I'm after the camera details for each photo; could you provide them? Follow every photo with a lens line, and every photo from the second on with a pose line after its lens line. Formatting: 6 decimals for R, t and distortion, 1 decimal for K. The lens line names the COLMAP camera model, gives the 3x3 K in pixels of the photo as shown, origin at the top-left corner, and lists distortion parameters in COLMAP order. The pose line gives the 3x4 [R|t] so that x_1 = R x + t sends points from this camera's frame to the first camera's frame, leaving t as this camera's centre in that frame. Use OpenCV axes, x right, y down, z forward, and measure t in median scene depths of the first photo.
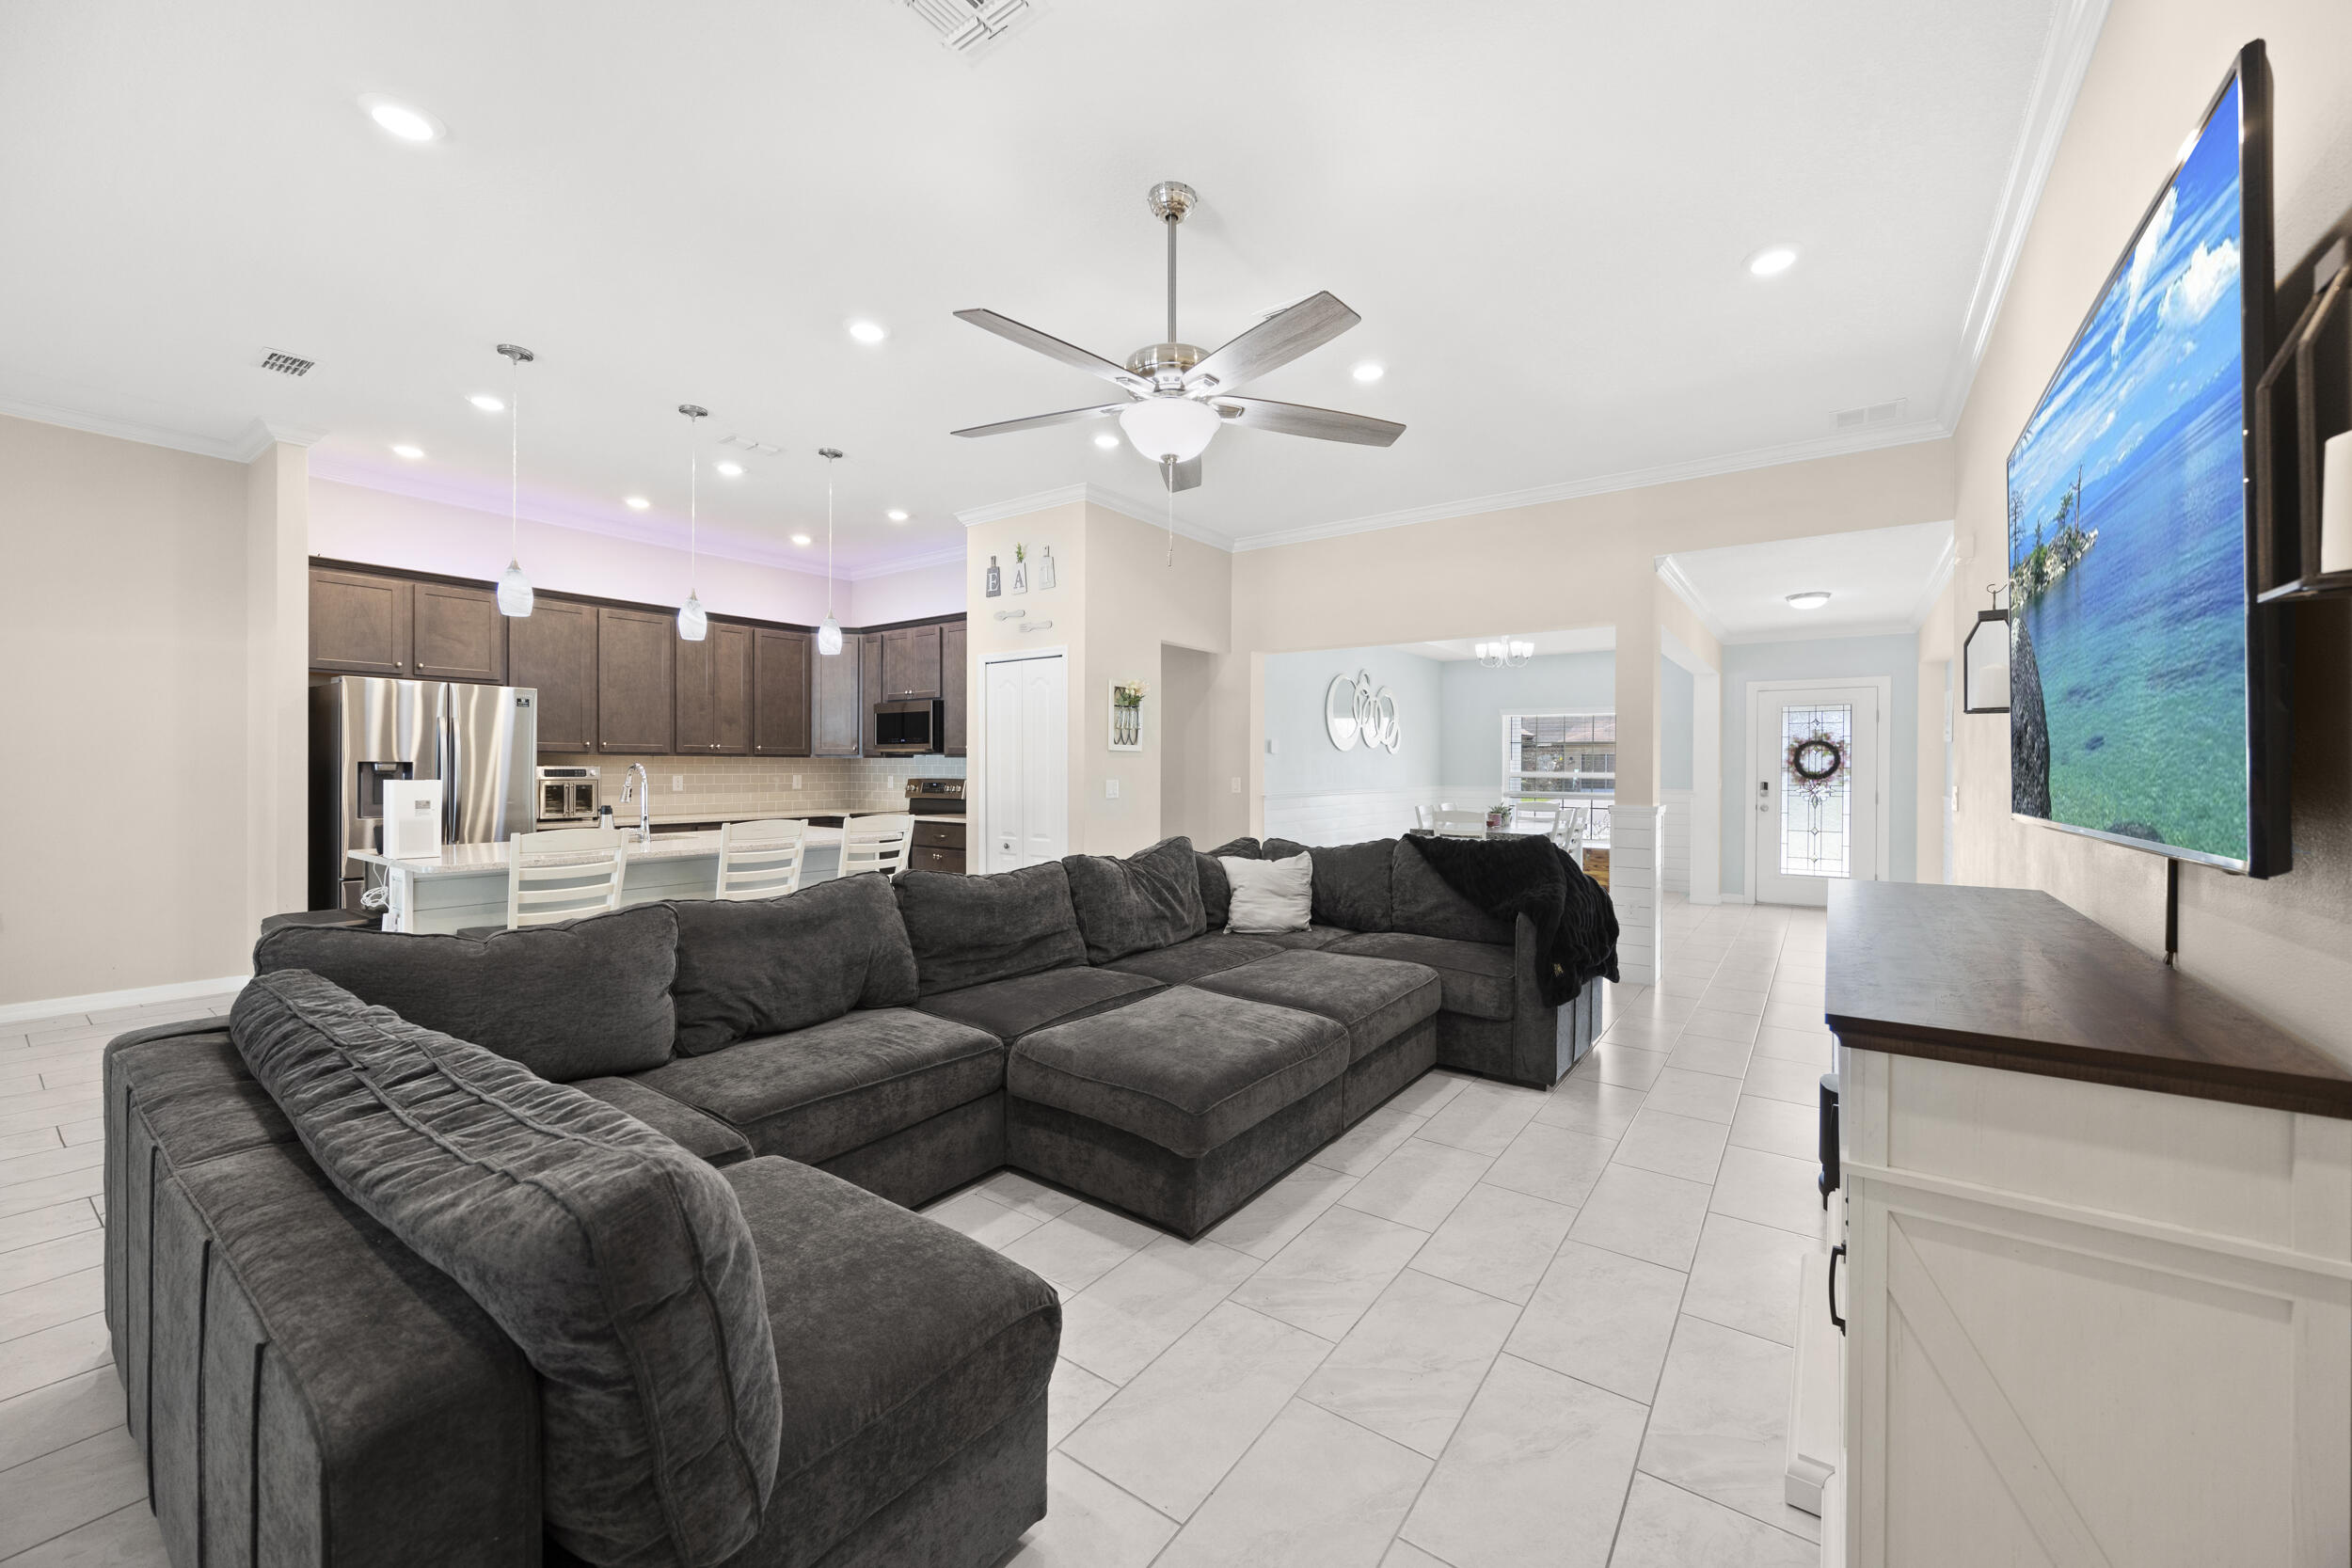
lens RADIAL K [[896.4, 0, 1168.3], [0, 896.4, 775.4], [0, 0, 1]] dist [-0.002868, 0.000007]
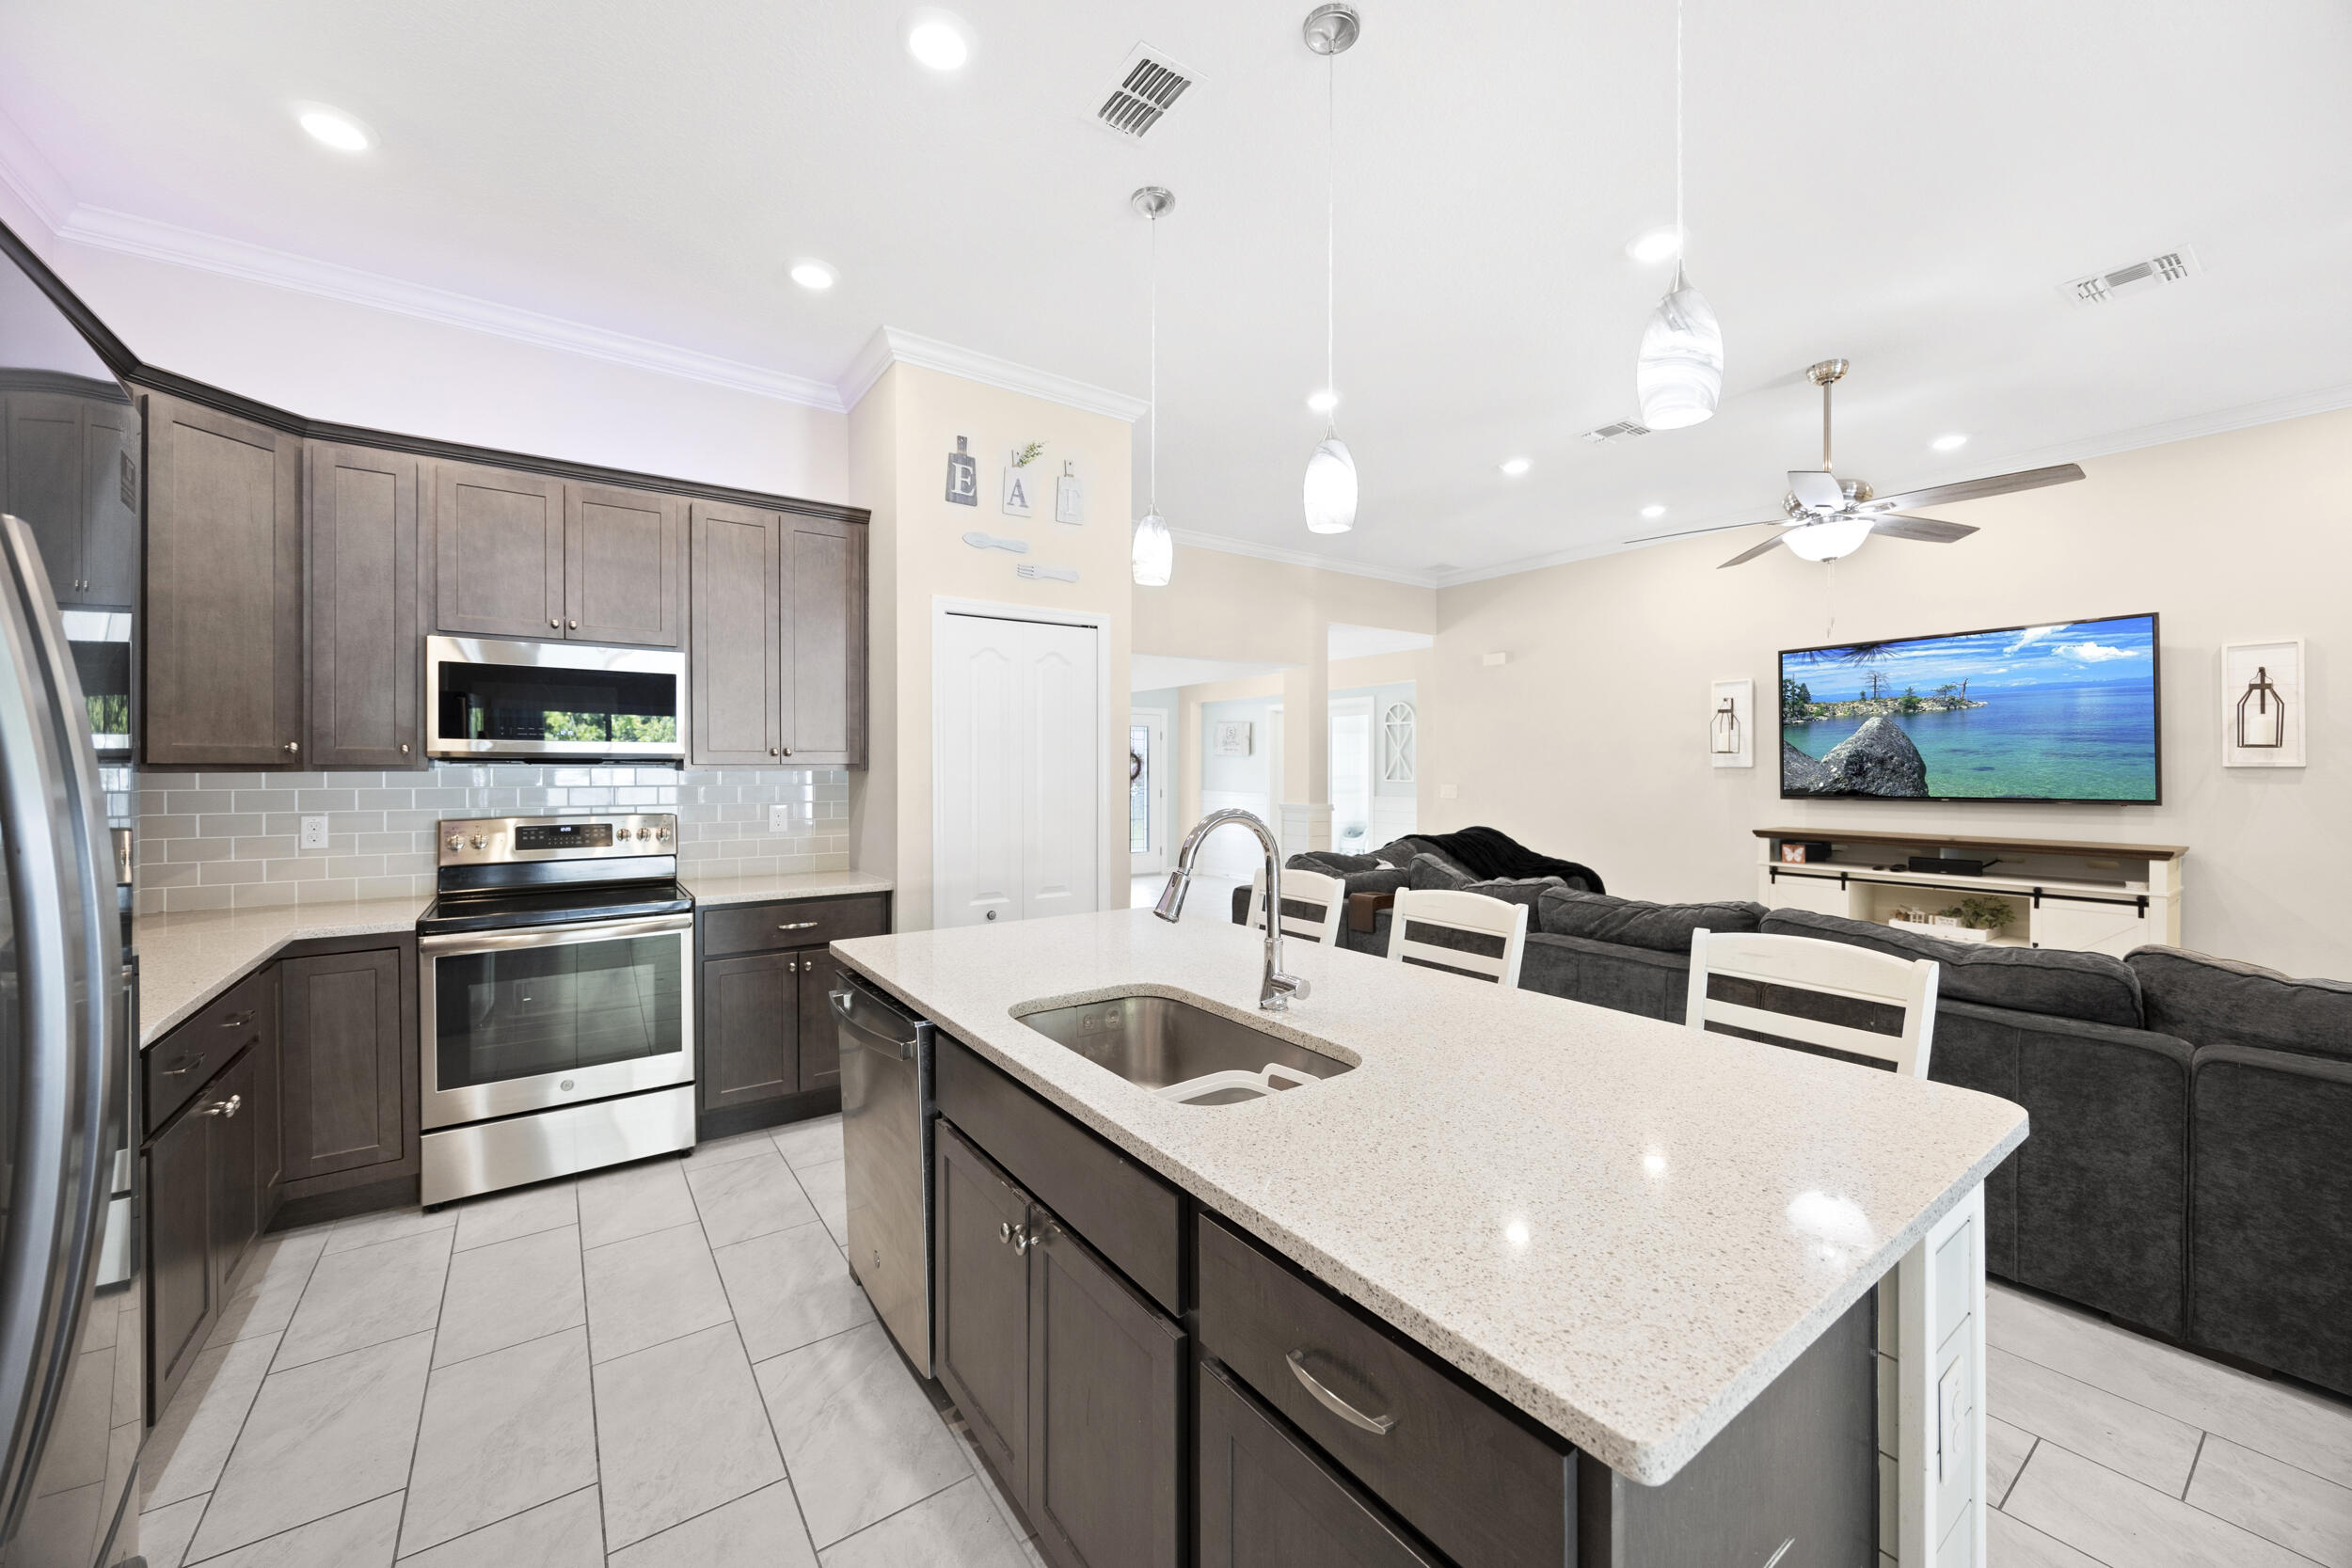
lens RADIAL K [[896.4, 0, 1178.7], [0, 896.4, 768.2], [0, 0, 1]] dist [-0.002868, 0.000007]
pose [[0.314238, -0.004817, 0.949332, -0.715090], [0.011077, 0.999938, 0.001407, -0.022288], [-0.949280, 0.010074, 0.314272, 0.673744]]
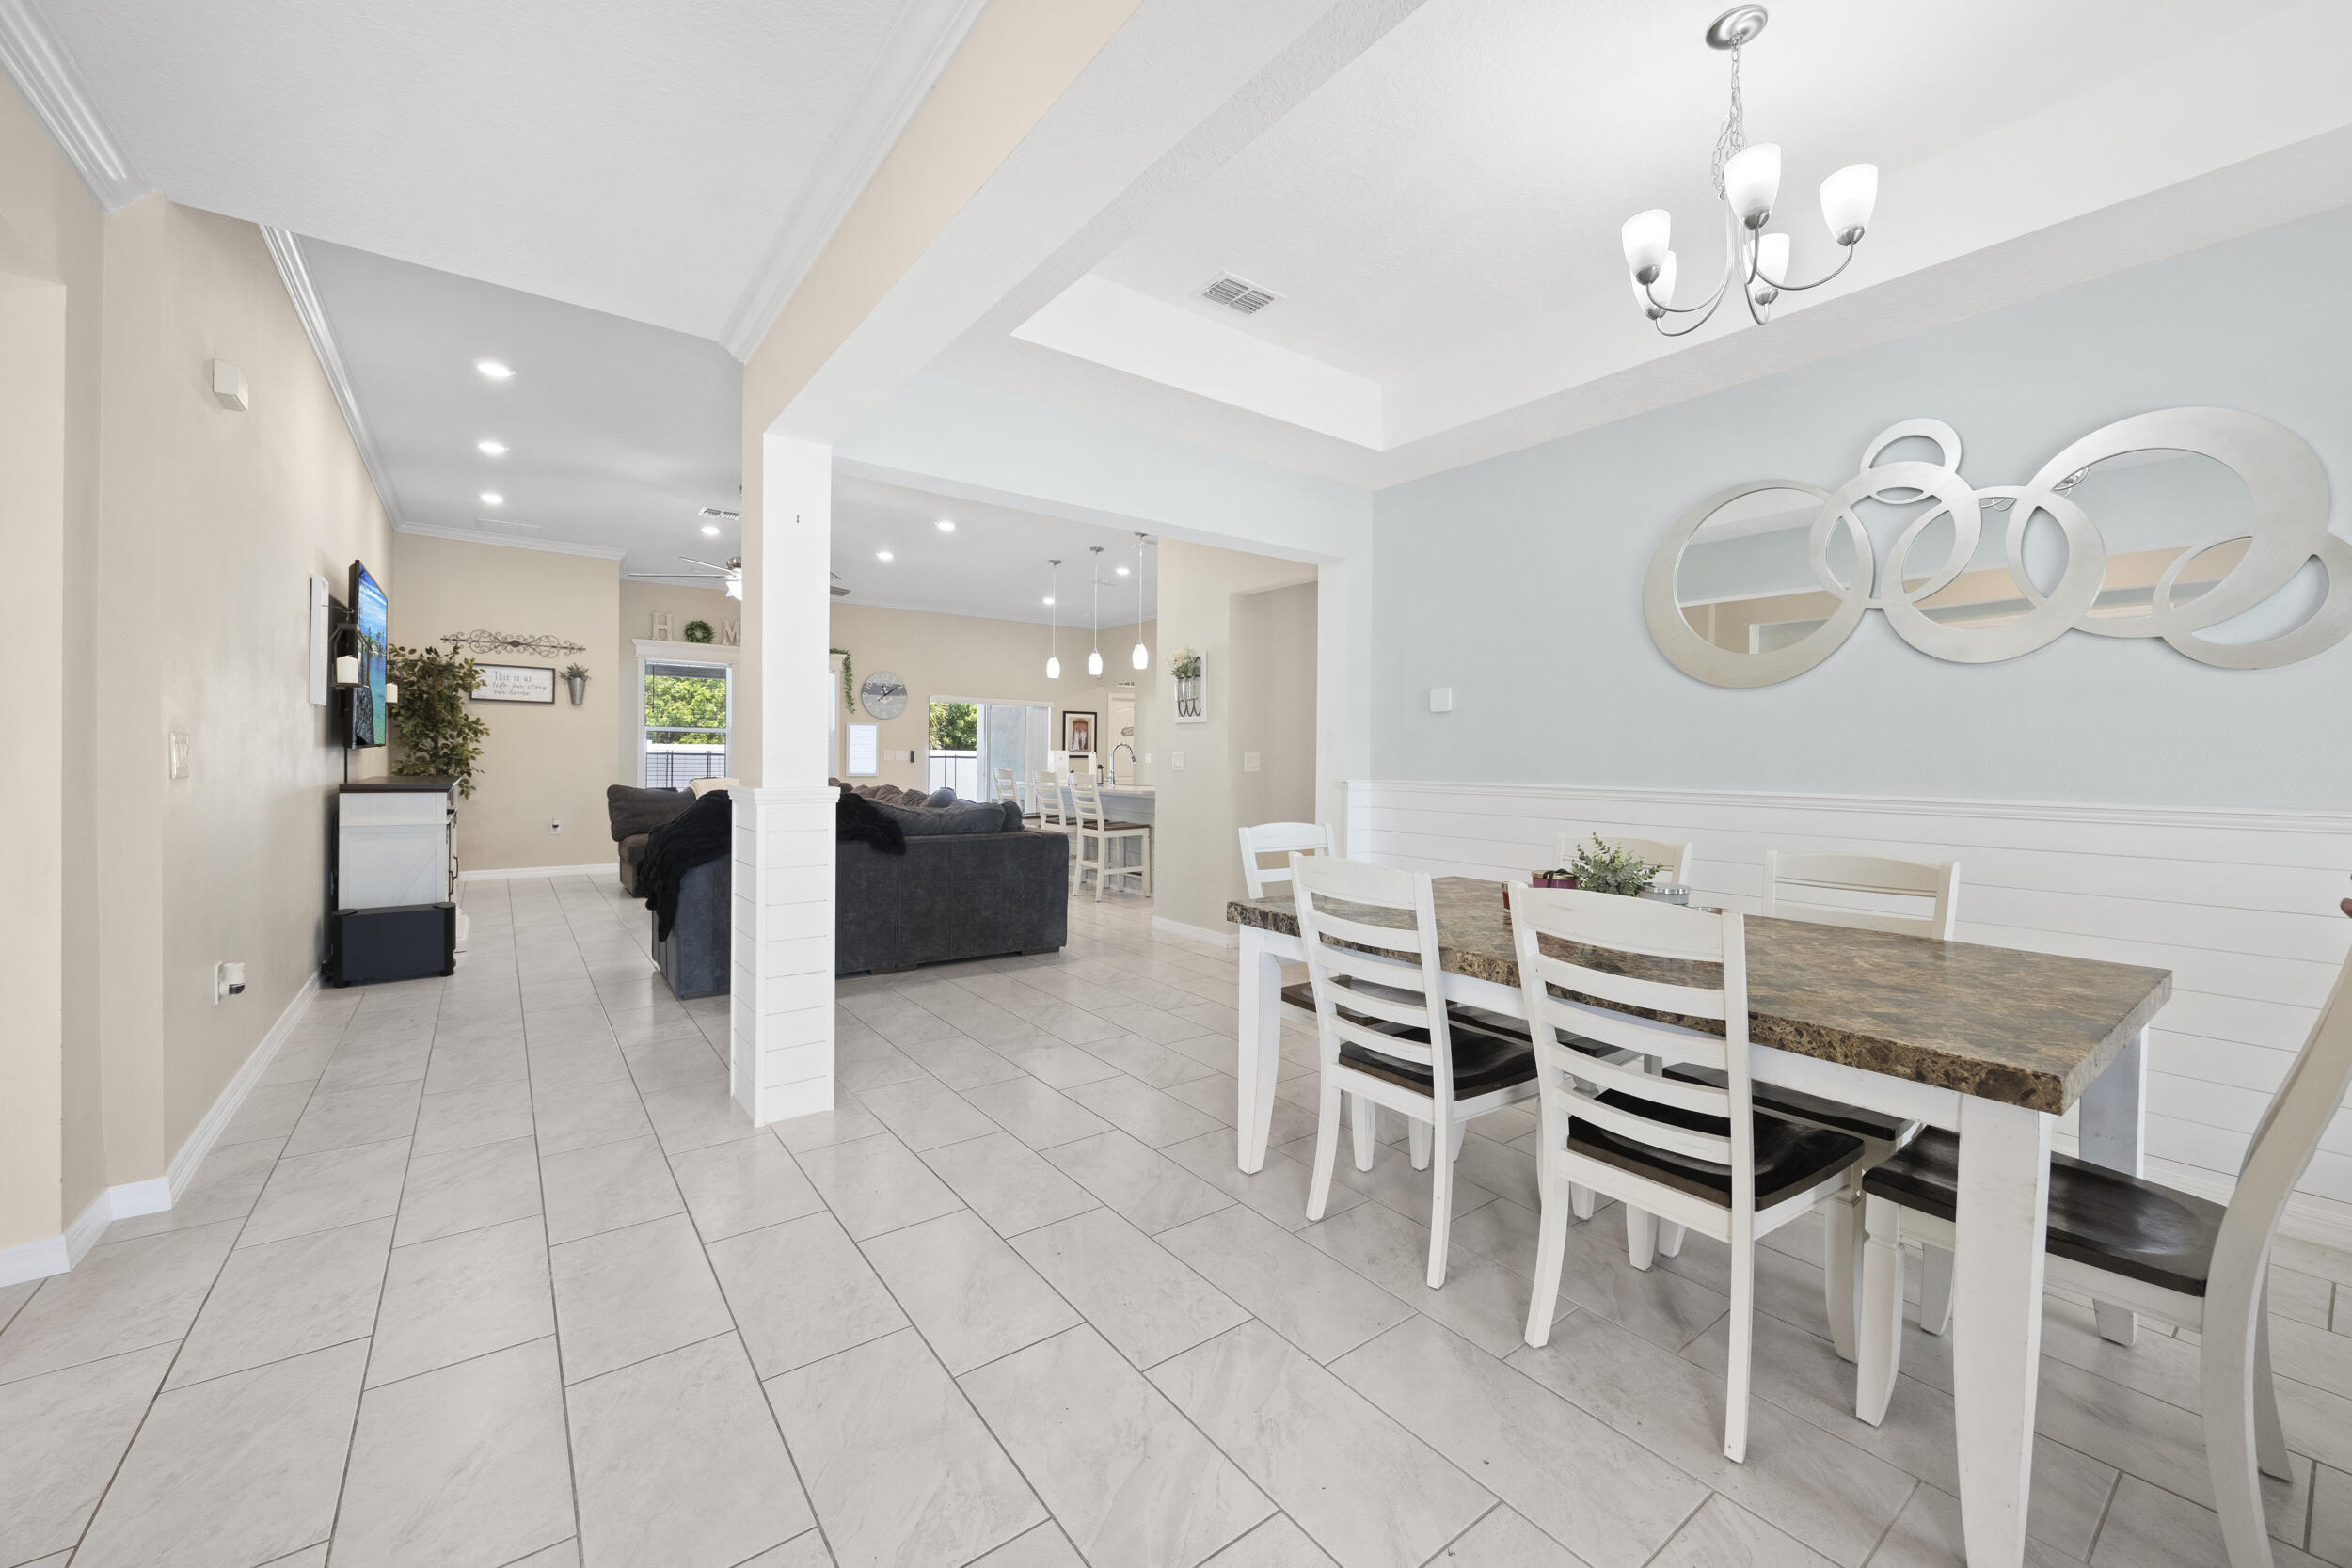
lens RADIAL K [[896.4, 0, 1175.4], [0, 896.4, 767.4], [0, 0, 1]] dist [-0.002868, 0.000007]
pose [[-0.294474, 0.004978, -0.955647, 0.856382], [-0.021398, 0.999701, 0.011801, 0.009606], [0.955420, 0.023924, -0.294279, 1.232270]]
